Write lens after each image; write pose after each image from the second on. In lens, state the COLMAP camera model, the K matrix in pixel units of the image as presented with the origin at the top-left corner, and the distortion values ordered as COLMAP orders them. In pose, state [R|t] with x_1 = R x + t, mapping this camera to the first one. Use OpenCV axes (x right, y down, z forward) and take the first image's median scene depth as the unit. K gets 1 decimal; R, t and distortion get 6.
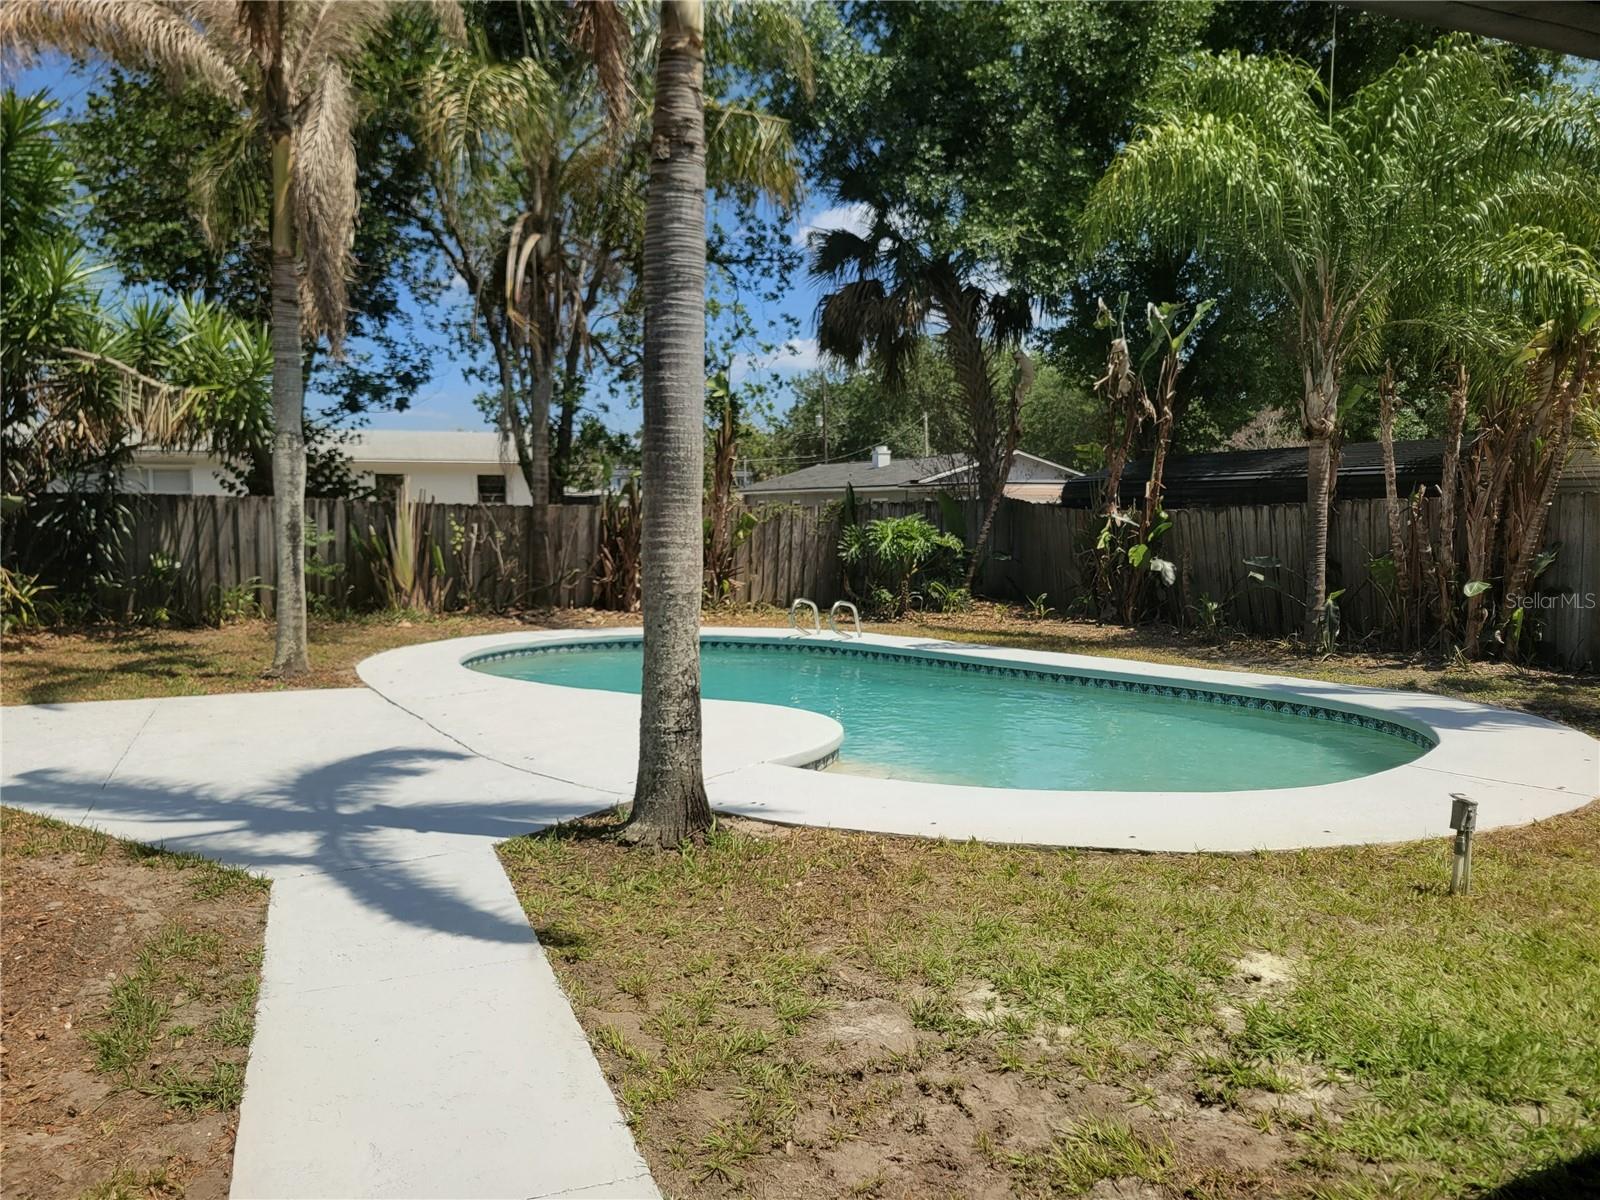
lens RADIAL K [[1198.0, 0, 811.6], [0, 1198.0, 597.6], [0, 0, 1]] dist [0.030780, 0.006575]
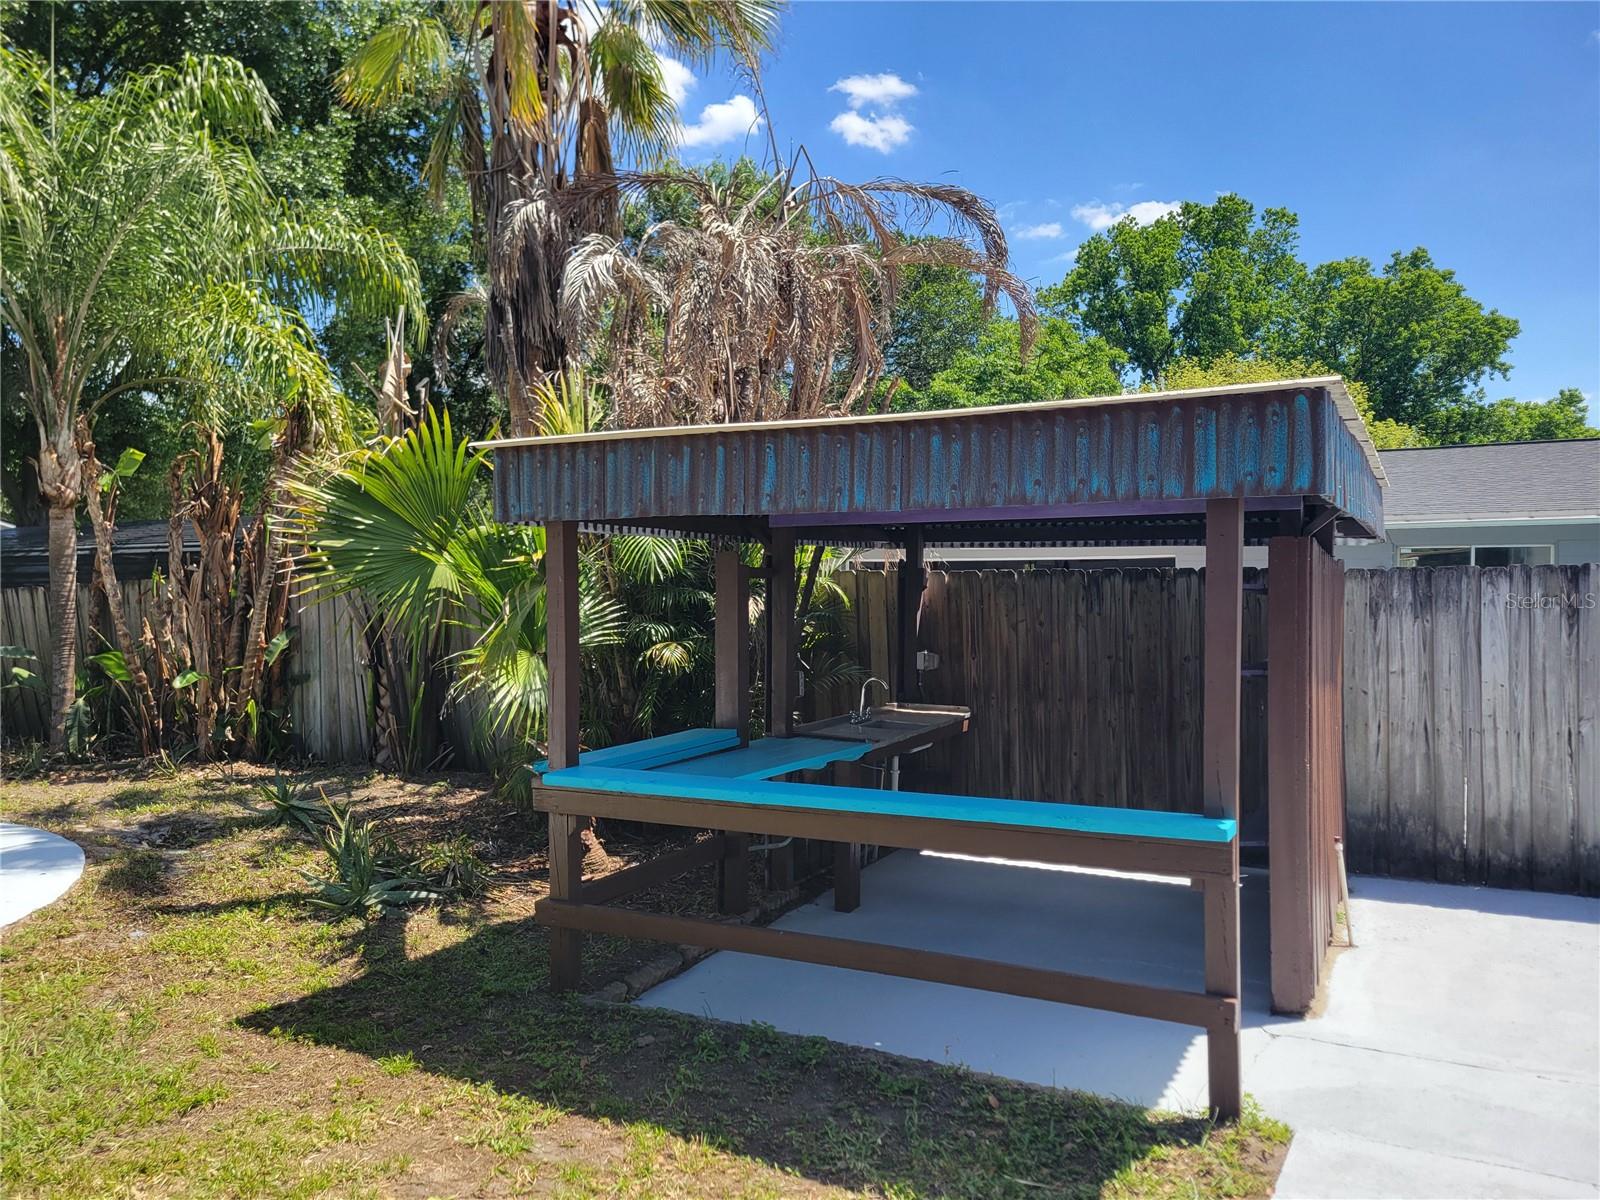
lens RADIAL K [[1198.0, 0, 795.3], [0, 1198.0, 603.9], [0, 0, 1]] dist [0.030780, 0.006575]
pose [[0.794944, -0.012117, 0.606562, 0.254552], [0.047783, 0.997945, -0.042688, -0.003804], [-0.604798, 0.062918, 0.793890, 0.020168]]
